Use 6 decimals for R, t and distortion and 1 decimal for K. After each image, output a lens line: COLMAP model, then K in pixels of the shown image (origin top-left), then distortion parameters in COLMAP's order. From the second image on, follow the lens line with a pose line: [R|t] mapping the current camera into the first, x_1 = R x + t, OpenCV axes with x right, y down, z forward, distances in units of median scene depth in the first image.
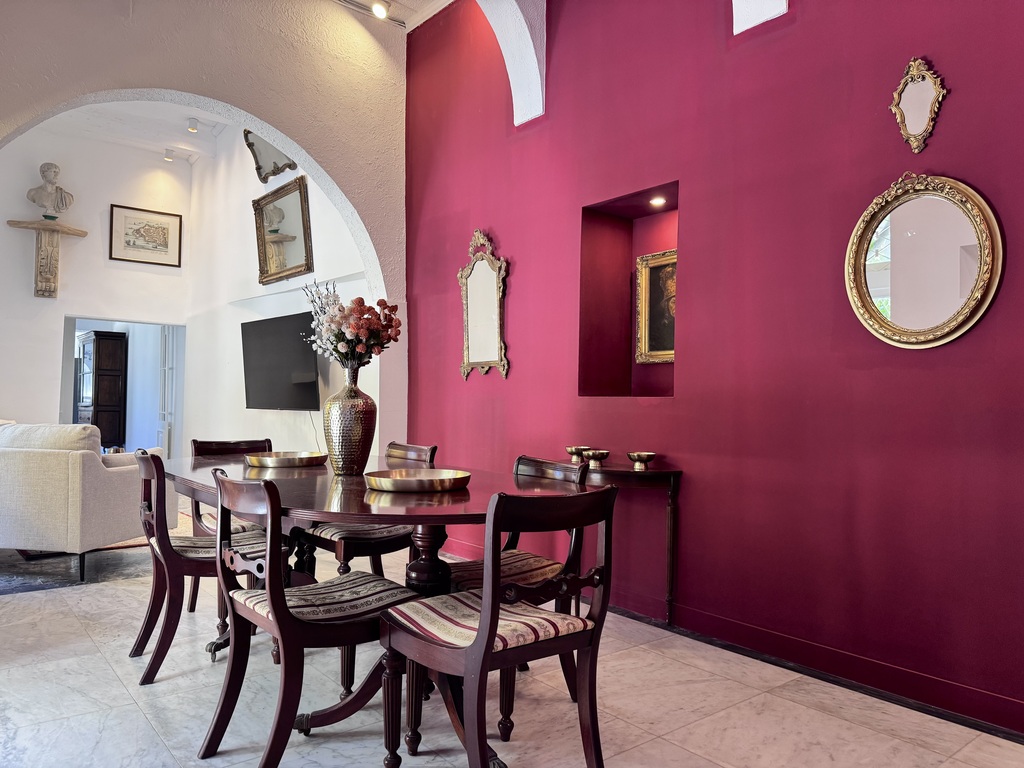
lens RADIAL K [[737.1, 0, 517.1], [0, 737.1, 386.6], [0, 0, 1]] dist [0.089840, -0.107645]
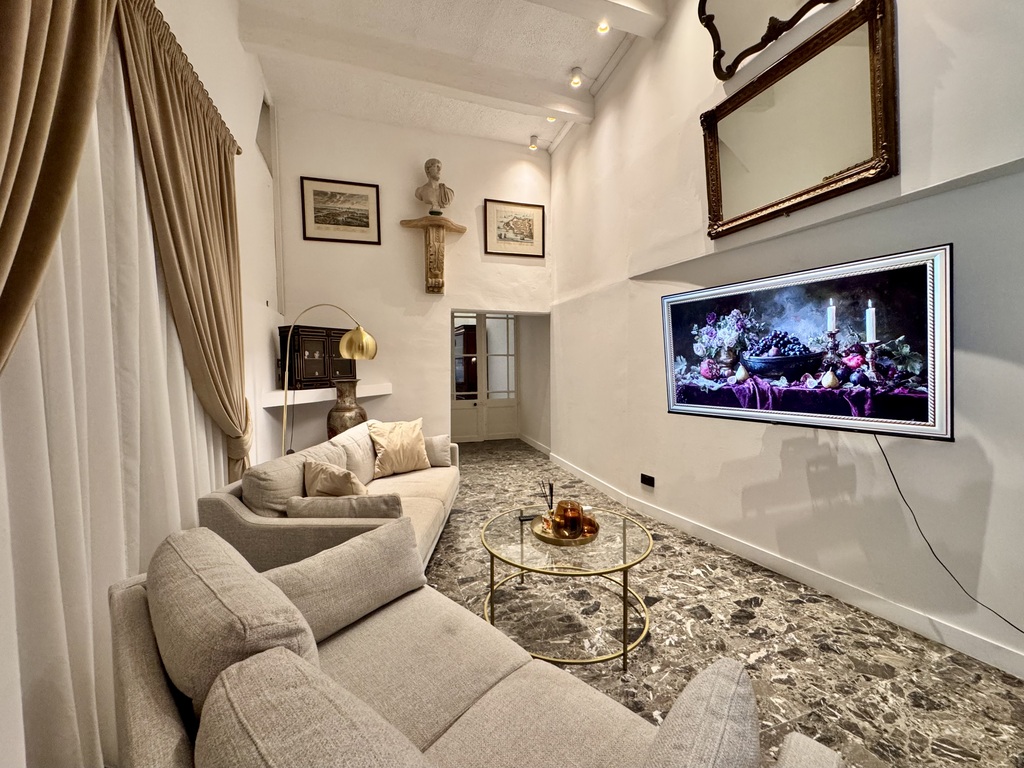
lens RADIAL K [[421.3, 0, 512.0], [0, 421.3, 384.0], [0, 0, 1]] dist [-0.021116, 0.000194]
pose [[0.941630, -0.013631, -0.336374, -0.338493], [0.037401, 0.997230, 0.064288, -0.028366], [0.334566, -0.073117, 0.939531, 0.487044]]
